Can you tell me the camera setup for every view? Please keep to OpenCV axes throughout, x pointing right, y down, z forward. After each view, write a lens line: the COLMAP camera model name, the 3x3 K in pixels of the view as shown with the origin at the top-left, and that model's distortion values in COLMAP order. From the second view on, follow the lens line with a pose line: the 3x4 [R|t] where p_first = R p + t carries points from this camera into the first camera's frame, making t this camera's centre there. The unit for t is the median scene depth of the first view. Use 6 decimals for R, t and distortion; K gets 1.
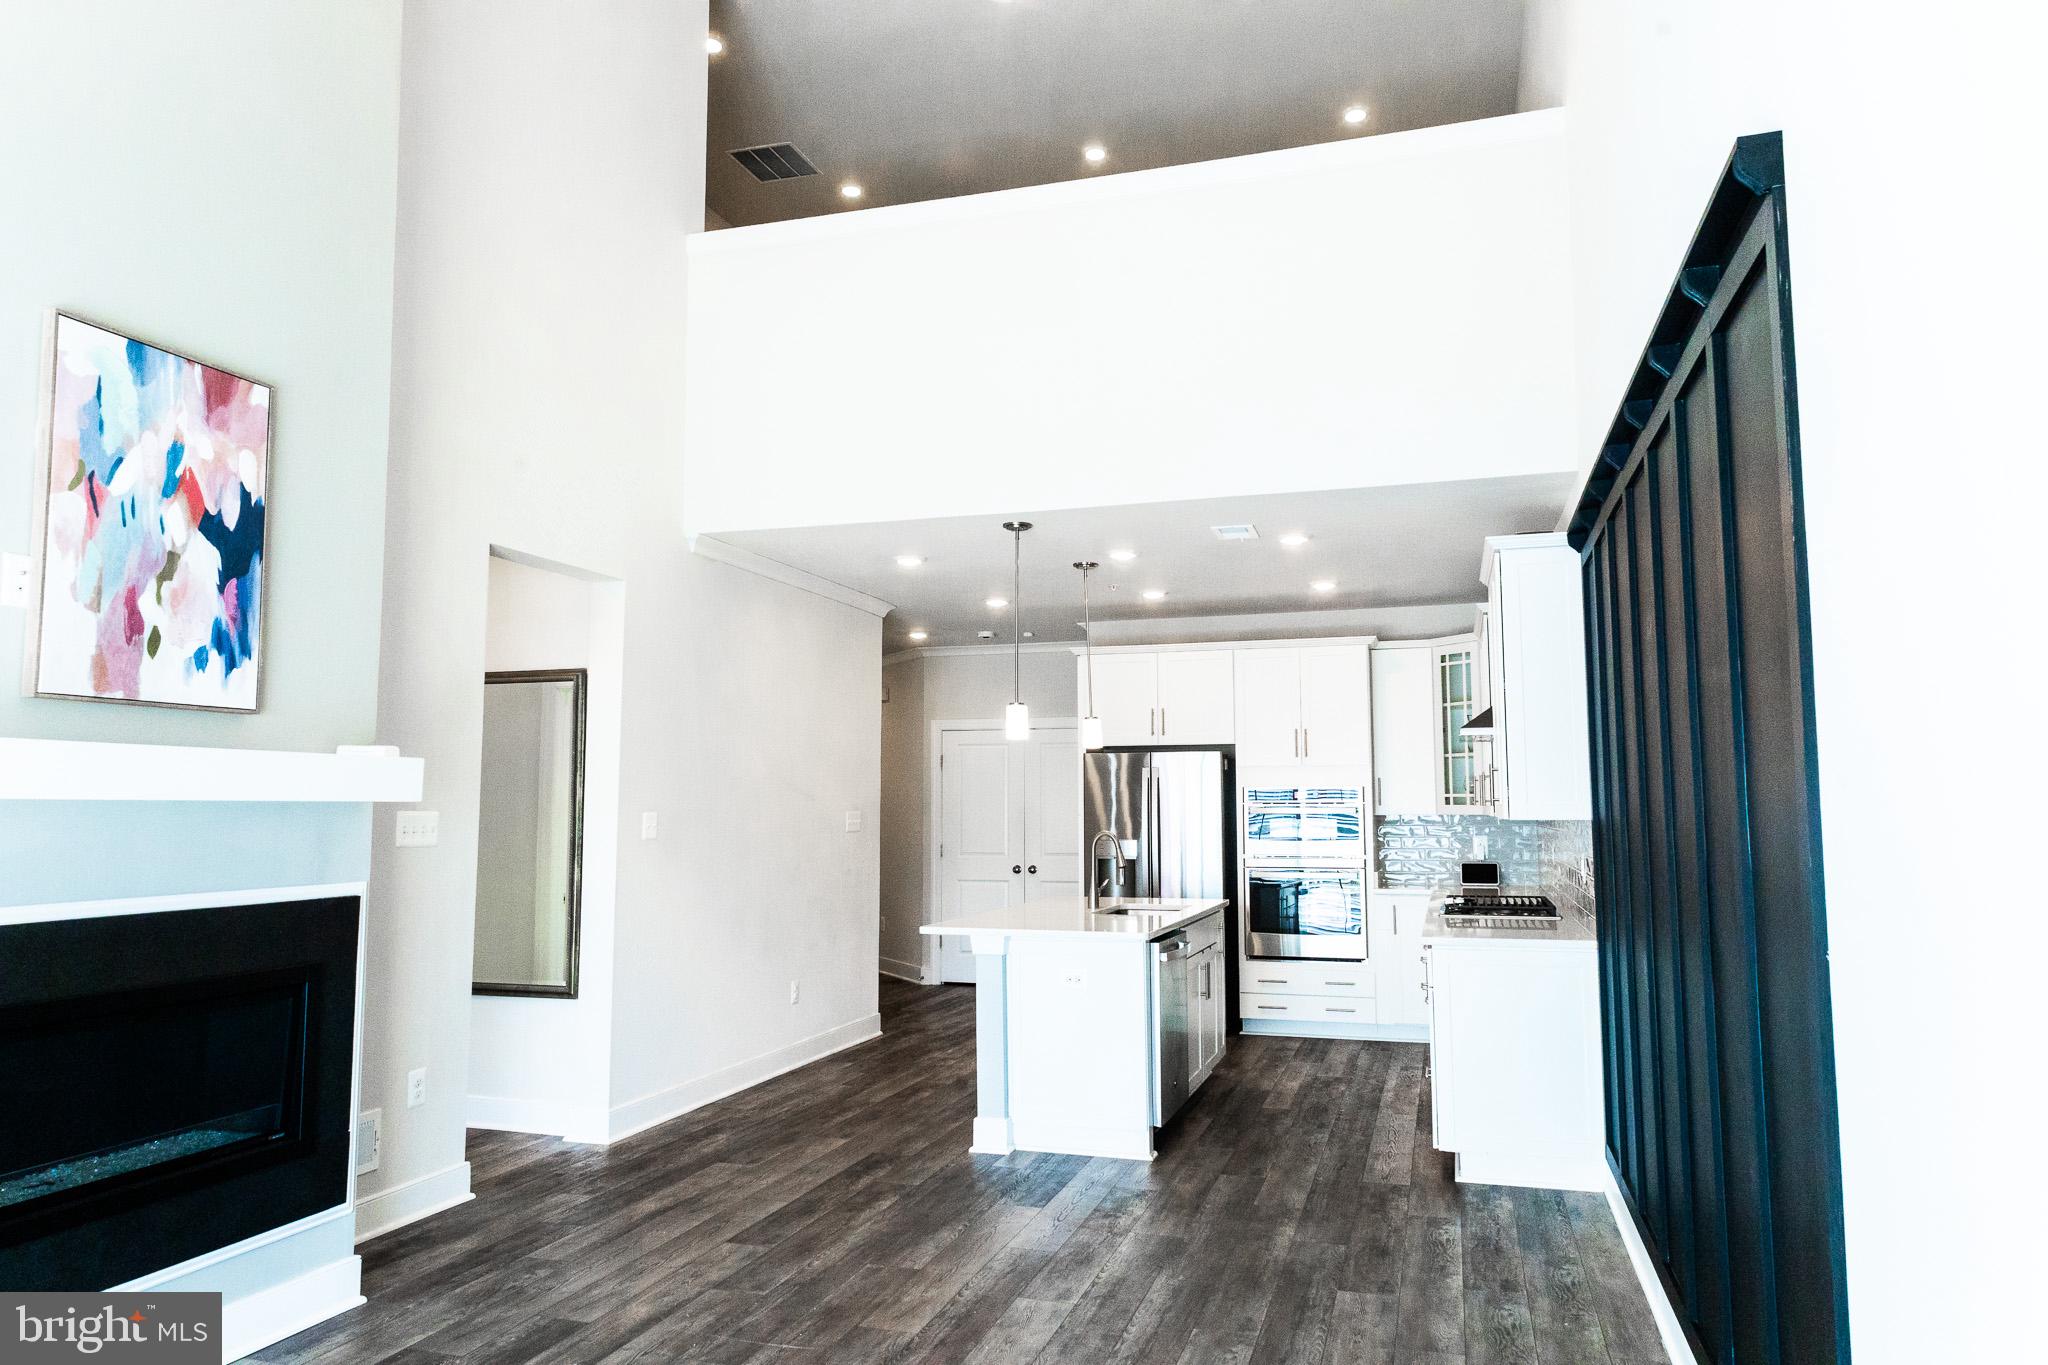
lens RADIAL K [[1353.2, 0, 1010.6], [0, 1353.2, 681.9], [0, 0, 1]] dist [0.016256, -0.000925]
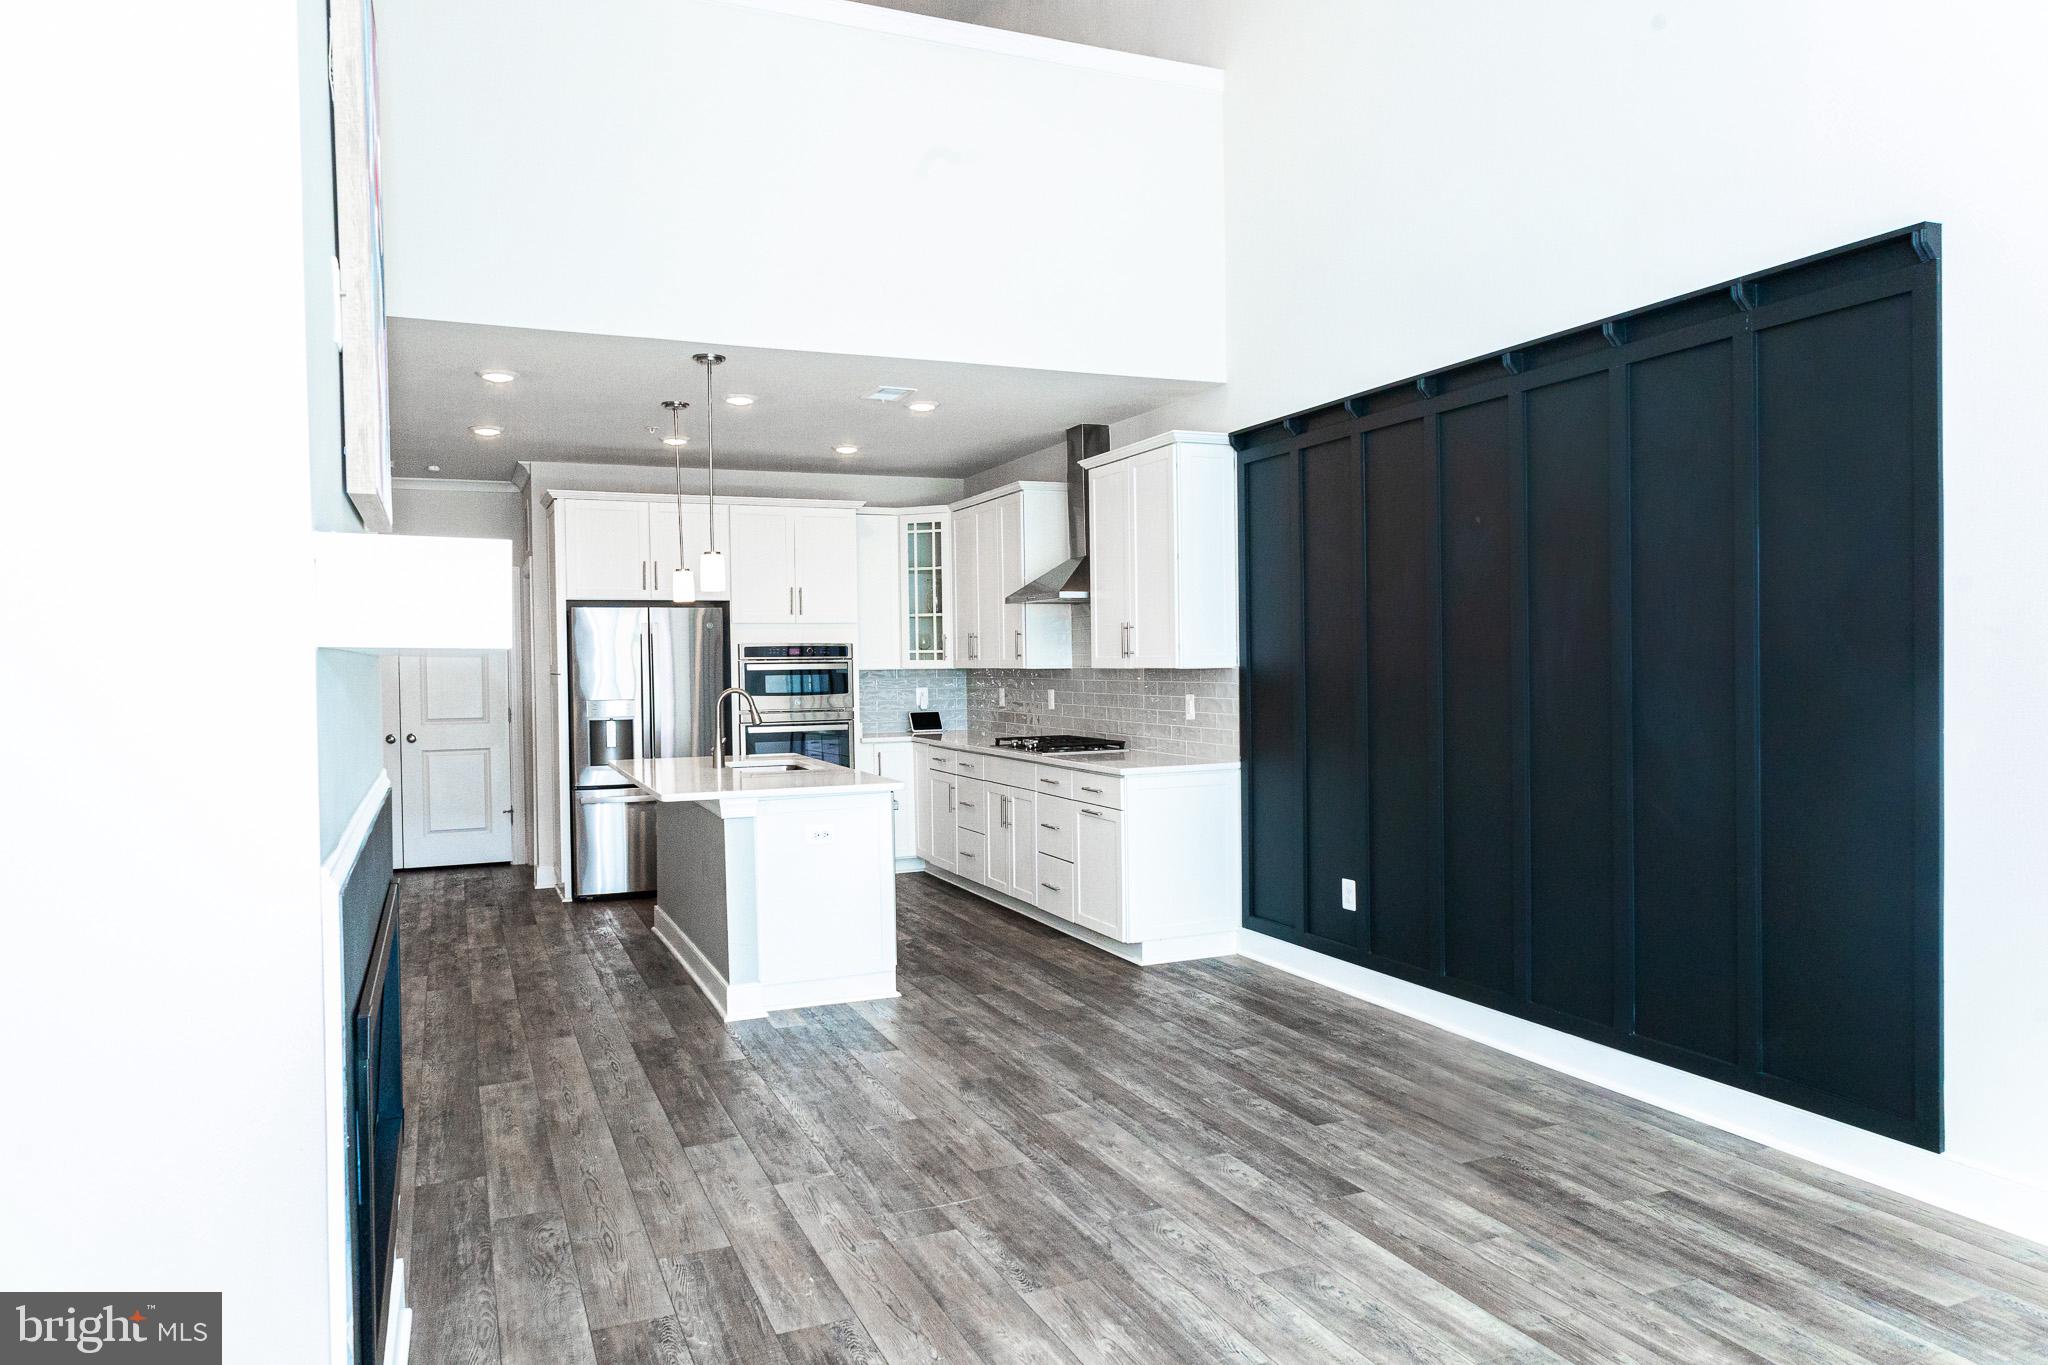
lens RADIAL K [[1353.2, 0, 1013.5], [0, 1353.2, 680.8], [0, 0, 1]] dist [0.016256, -0.000925]
pose [[0.753876, -0.016866, 0.656801, -0.593099], [-0.049972, 0.995303, 0.082916, 0.021047], [-0.655114, -0.095330, 0.749492, 0.206271]]
